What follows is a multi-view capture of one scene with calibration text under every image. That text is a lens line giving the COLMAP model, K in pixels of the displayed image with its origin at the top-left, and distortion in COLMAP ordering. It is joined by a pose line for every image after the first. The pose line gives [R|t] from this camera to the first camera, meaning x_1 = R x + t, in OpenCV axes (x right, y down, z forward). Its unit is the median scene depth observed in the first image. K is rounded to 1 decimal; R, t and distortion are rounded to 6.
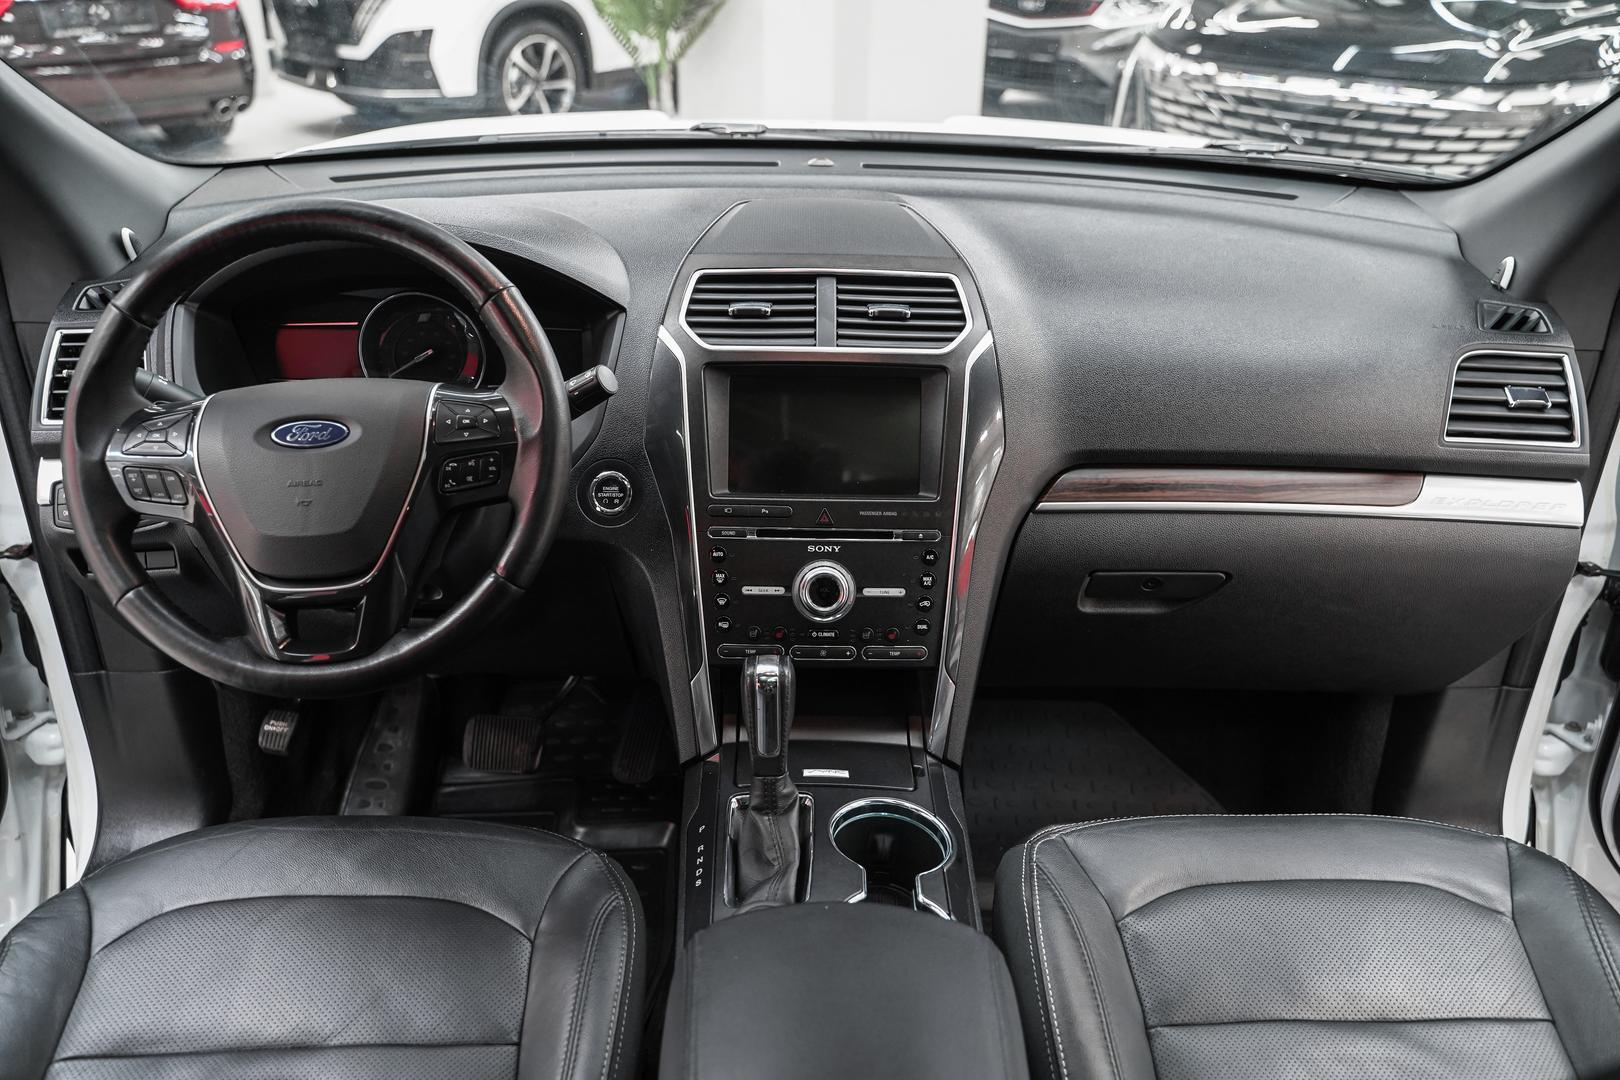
lens RADIAL K [[1296.3, 0, 830.7], [0, 1296.3, 550.8], [0, 0, 1]] dist [-0.014338, 0.008704]
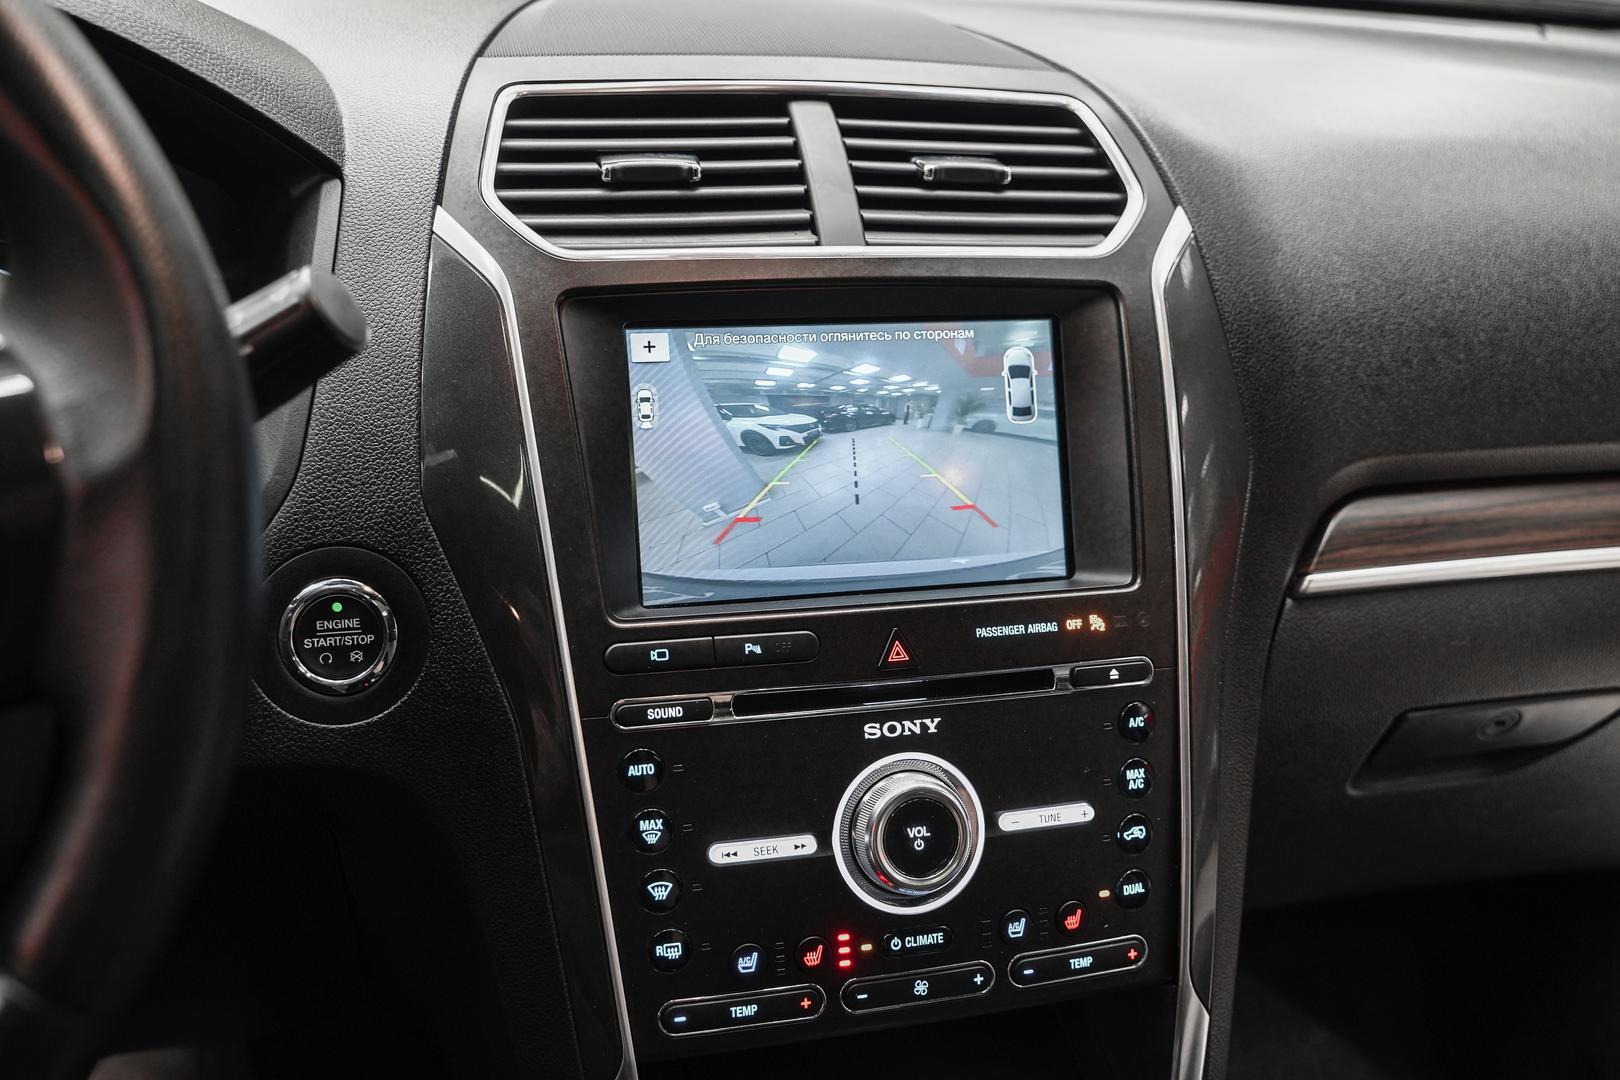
lens RADIAL K [[1469.0, 0, 821.9], [0, 1469.0, 543.2], [0, 0, 1]] dist [-0.024745, 0.000000]
pose [[0.966842, -0.070579, 0.245427, -0.134294], [0.088933, 0.993946, -0.064510, -0.030792], [-0.239388, 0.084197, 0.967266, 0.541957]]
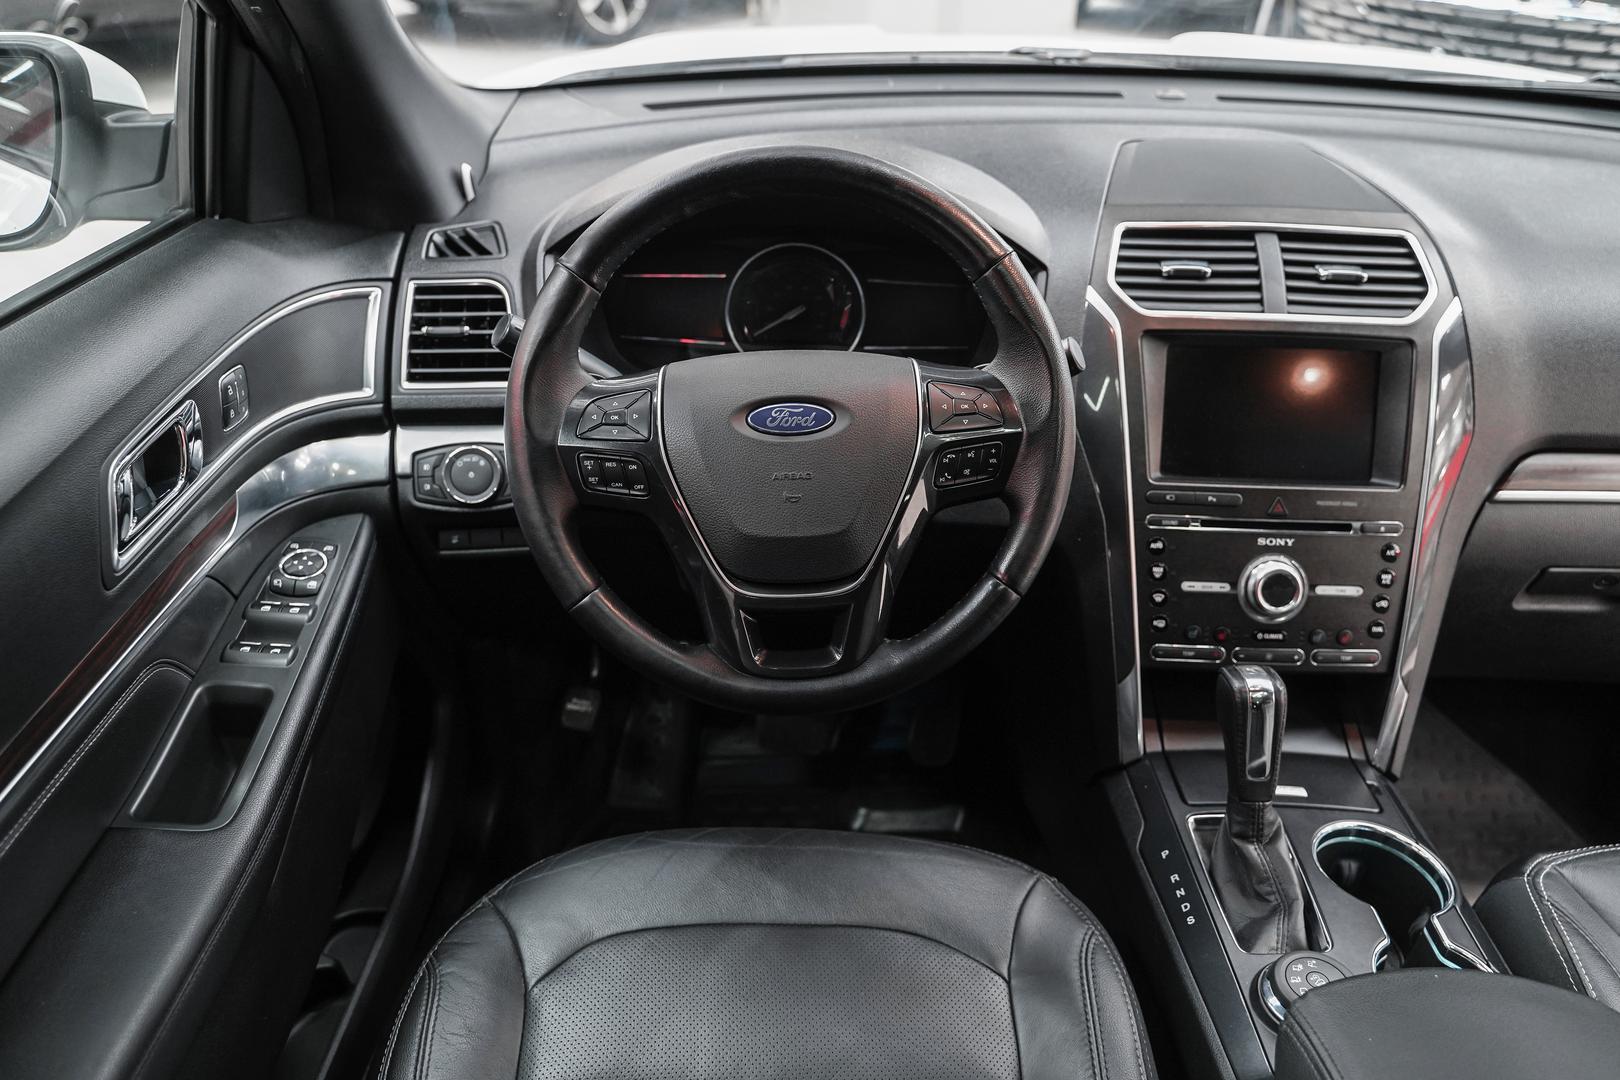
lens RADIAL K [[1296.3, 0, 778.1], [0, 1296.3, 542.6], [0, 0, 1]] dist [-0.014338, 0.008704]
pose [[0.999695, 0.017326, -0.017580, -0.325766], [-0.016169, 0.997822, 0.063948, -0.051432], [0.018649, -0.063644, 0.997798, 0.094925]]
